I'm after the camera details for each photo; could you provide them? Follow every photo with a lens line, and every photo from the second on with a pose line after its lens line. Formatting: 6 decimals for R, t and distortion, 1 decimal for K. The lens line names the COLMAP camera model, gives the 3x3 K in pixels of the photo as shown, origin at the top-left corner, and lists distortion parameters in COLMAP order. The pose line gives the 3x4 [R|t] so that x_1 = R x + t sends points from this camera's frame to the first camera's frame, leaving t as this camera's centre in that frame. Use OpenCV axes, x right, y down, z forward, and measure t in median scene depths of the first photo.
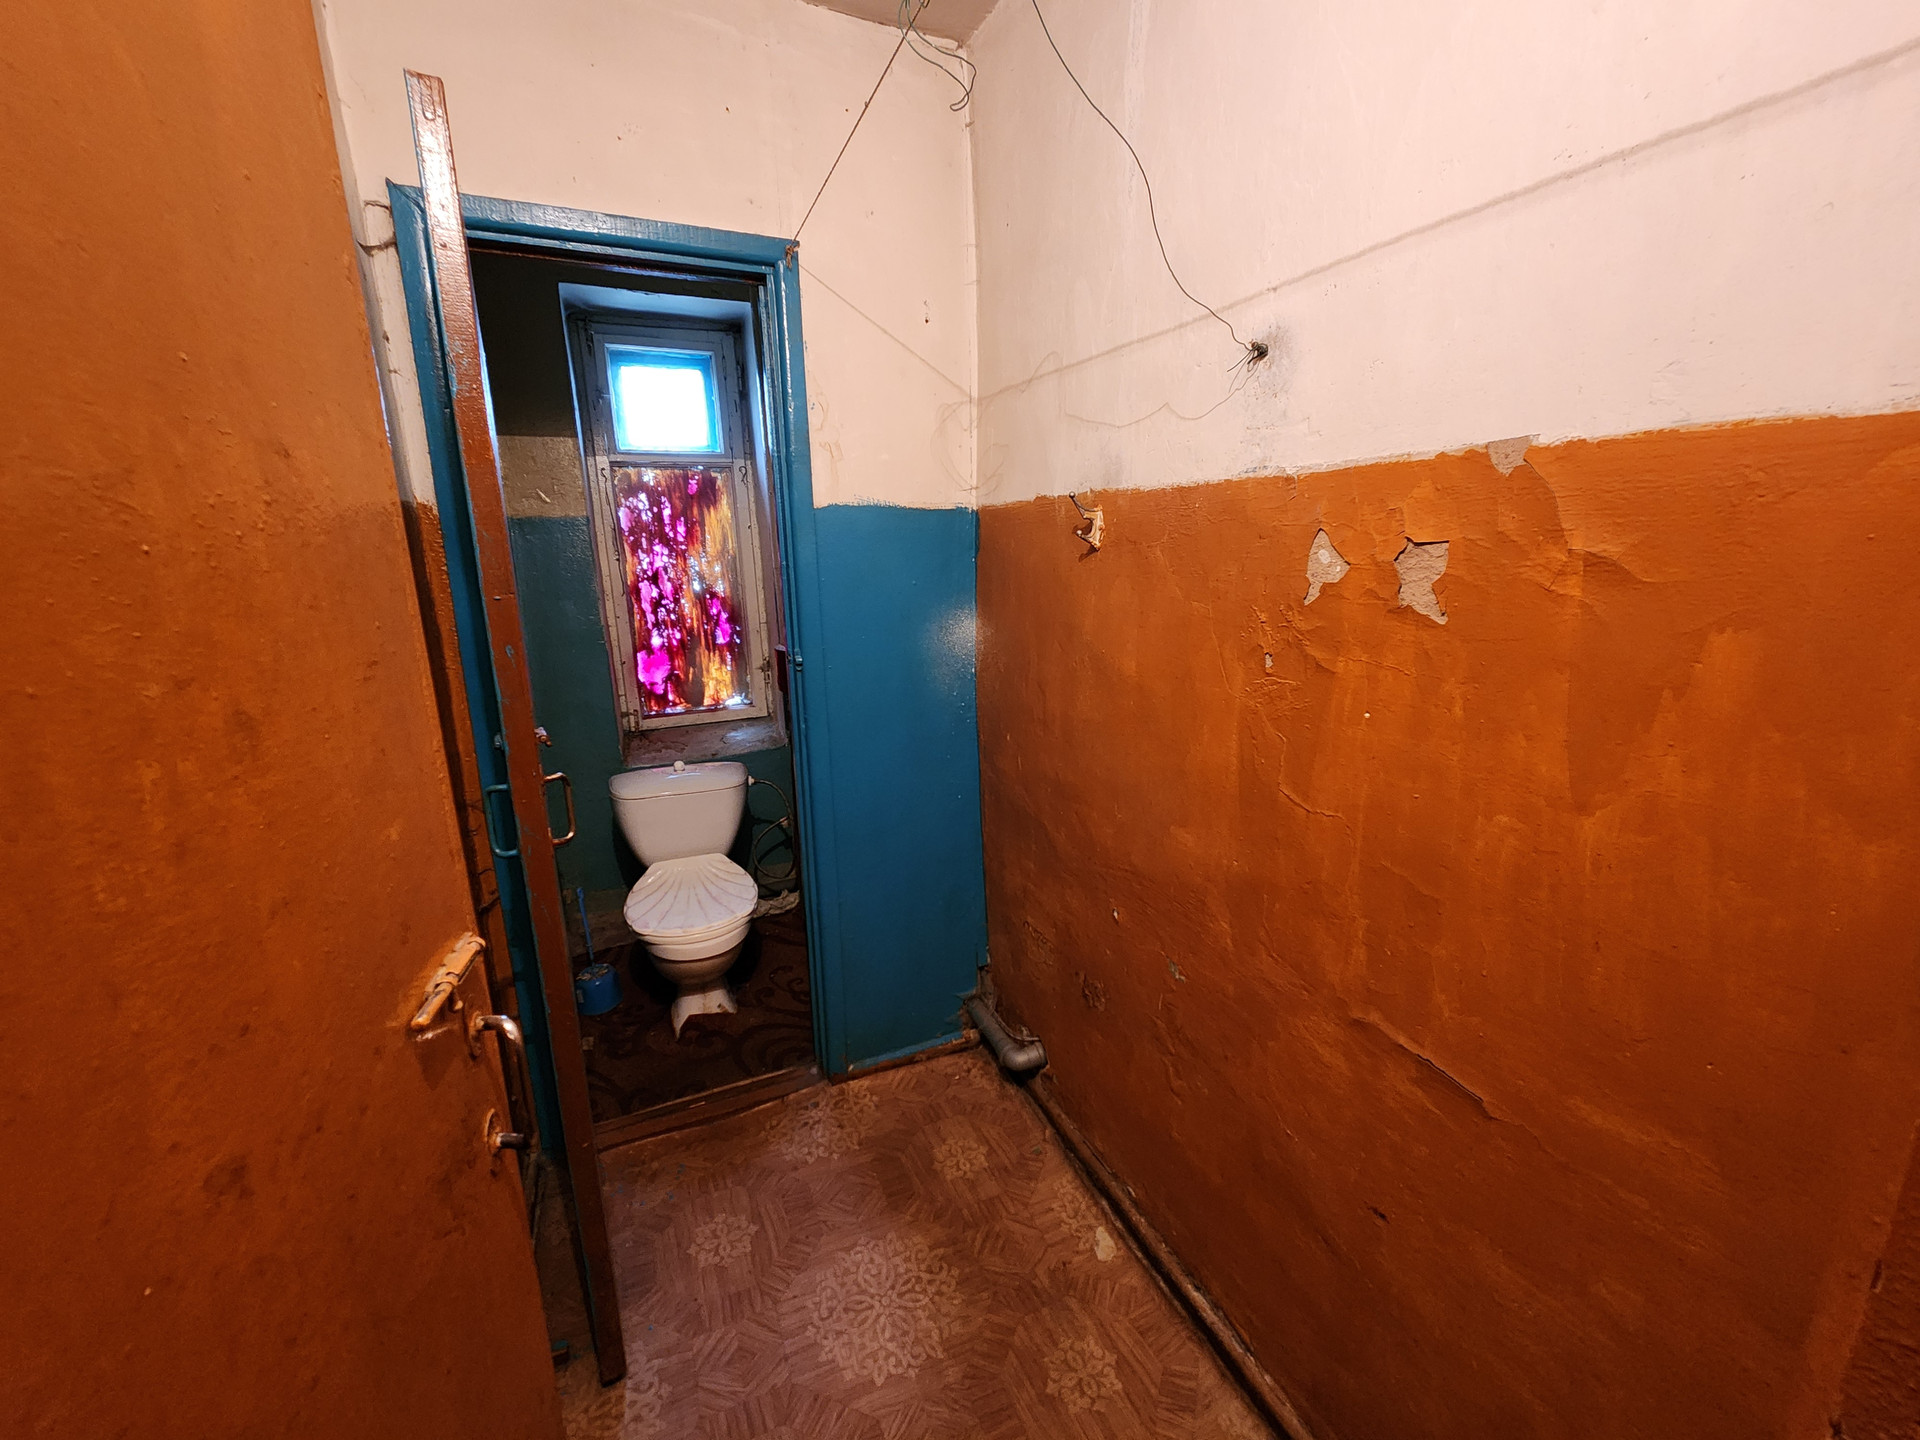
lens RADIAL K [[772.8, 0, 966.1], [0, 772.8, 699.9], [0, 0, 1]] dist [0.000432, -0.000082]
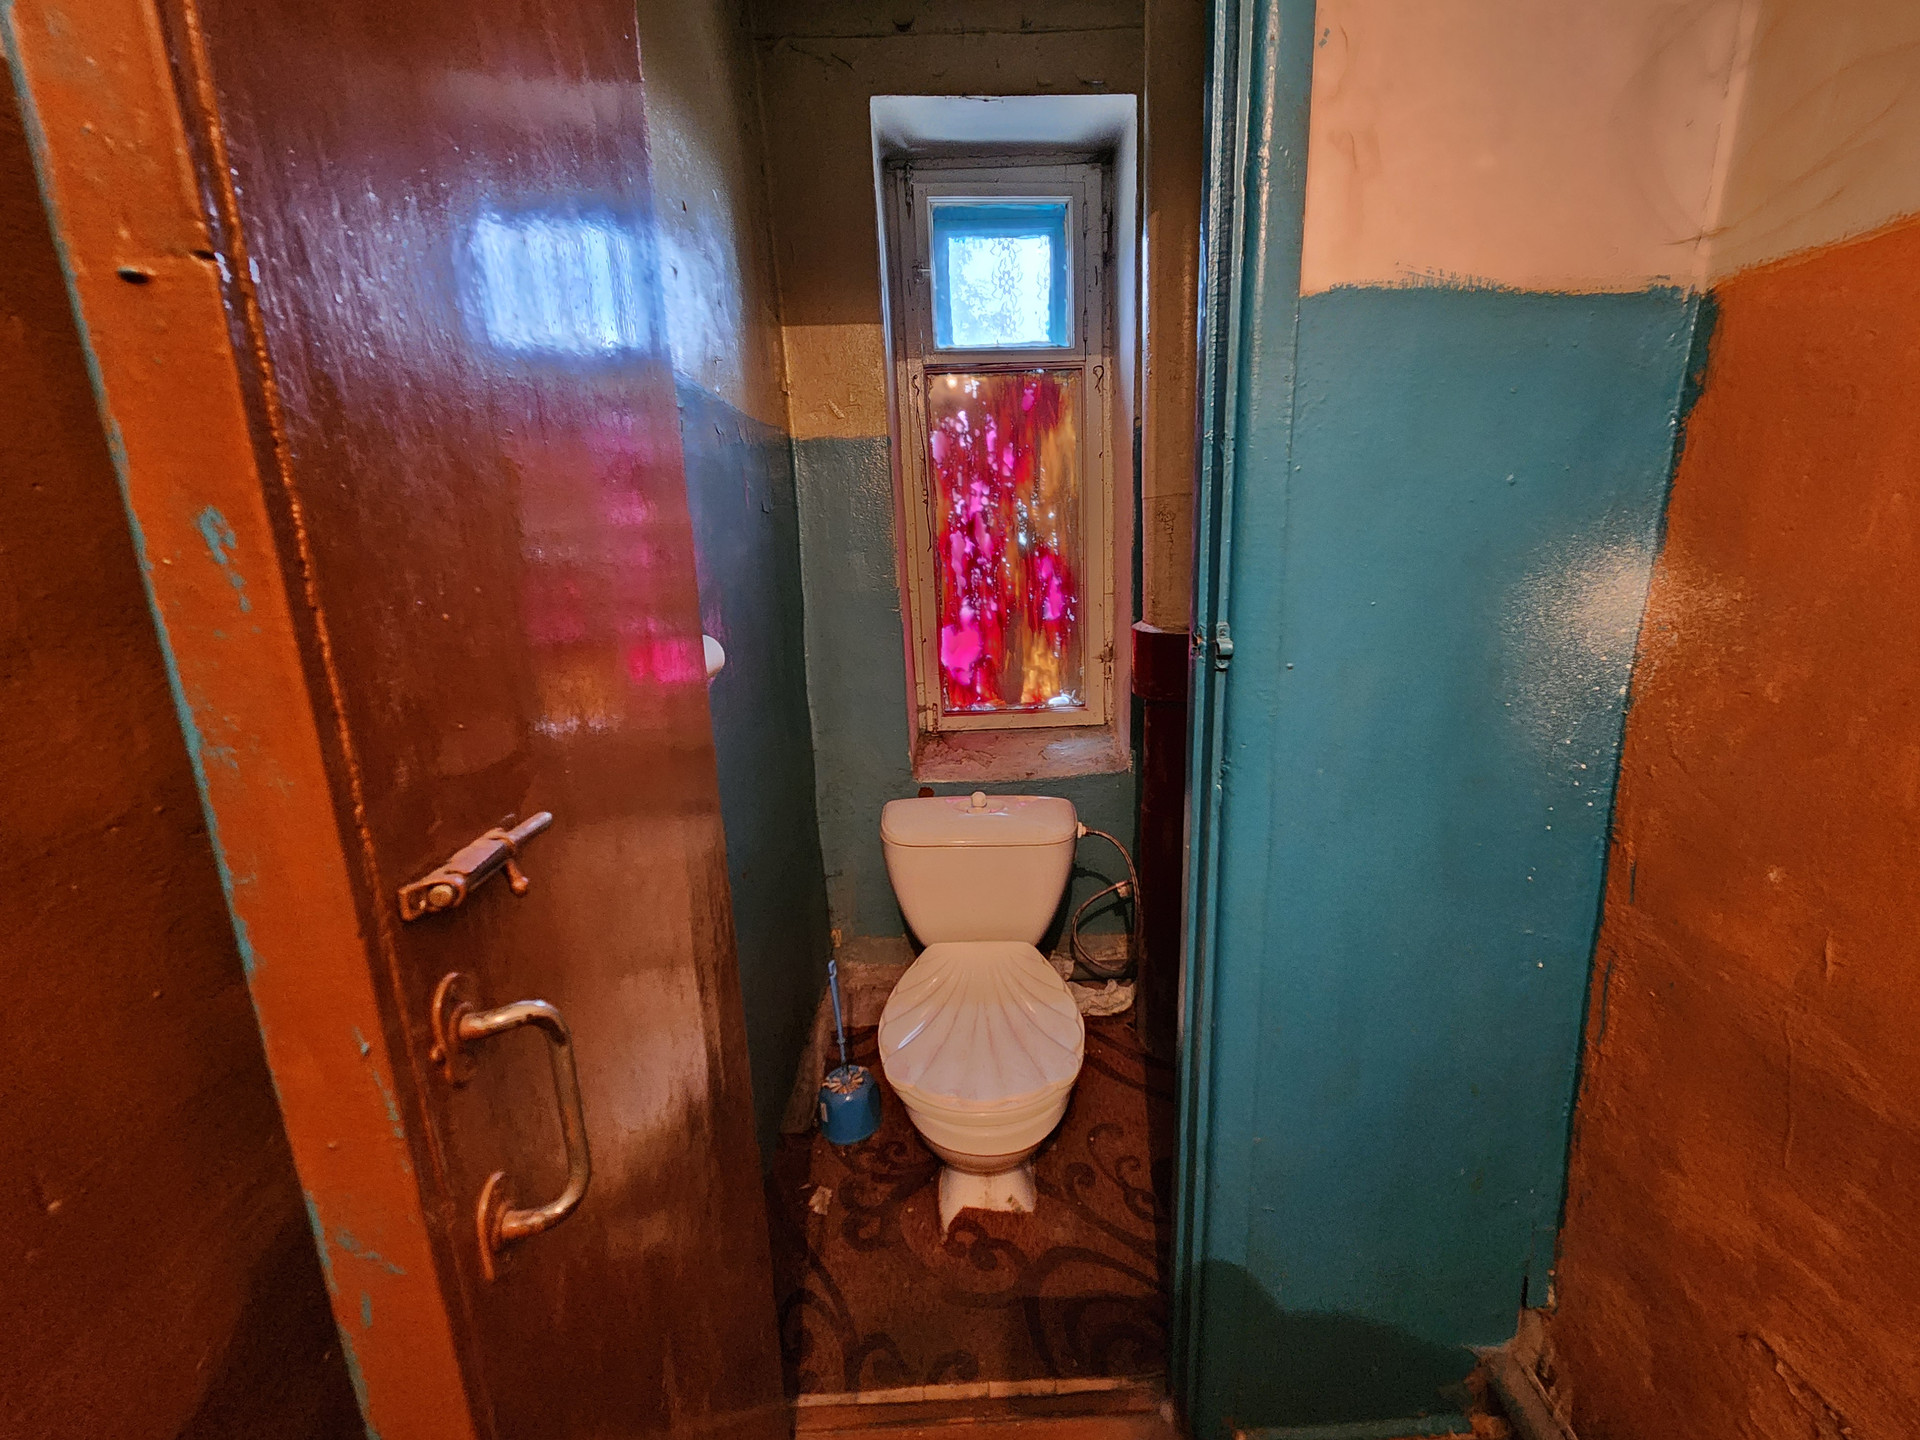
lens RADIAL K [[772.8, 0, 966.1], [0, 772.8, 699.9], [0, 0, 1]] dist [0.000432, -0.000082]
pose [[0.920444, 0.075426, -0.383529, -0.111315], [-0.070638, 0.997148, 0.026577, -0.012935], [0.384440, 0.002629, 0.923146, 0.319045]]
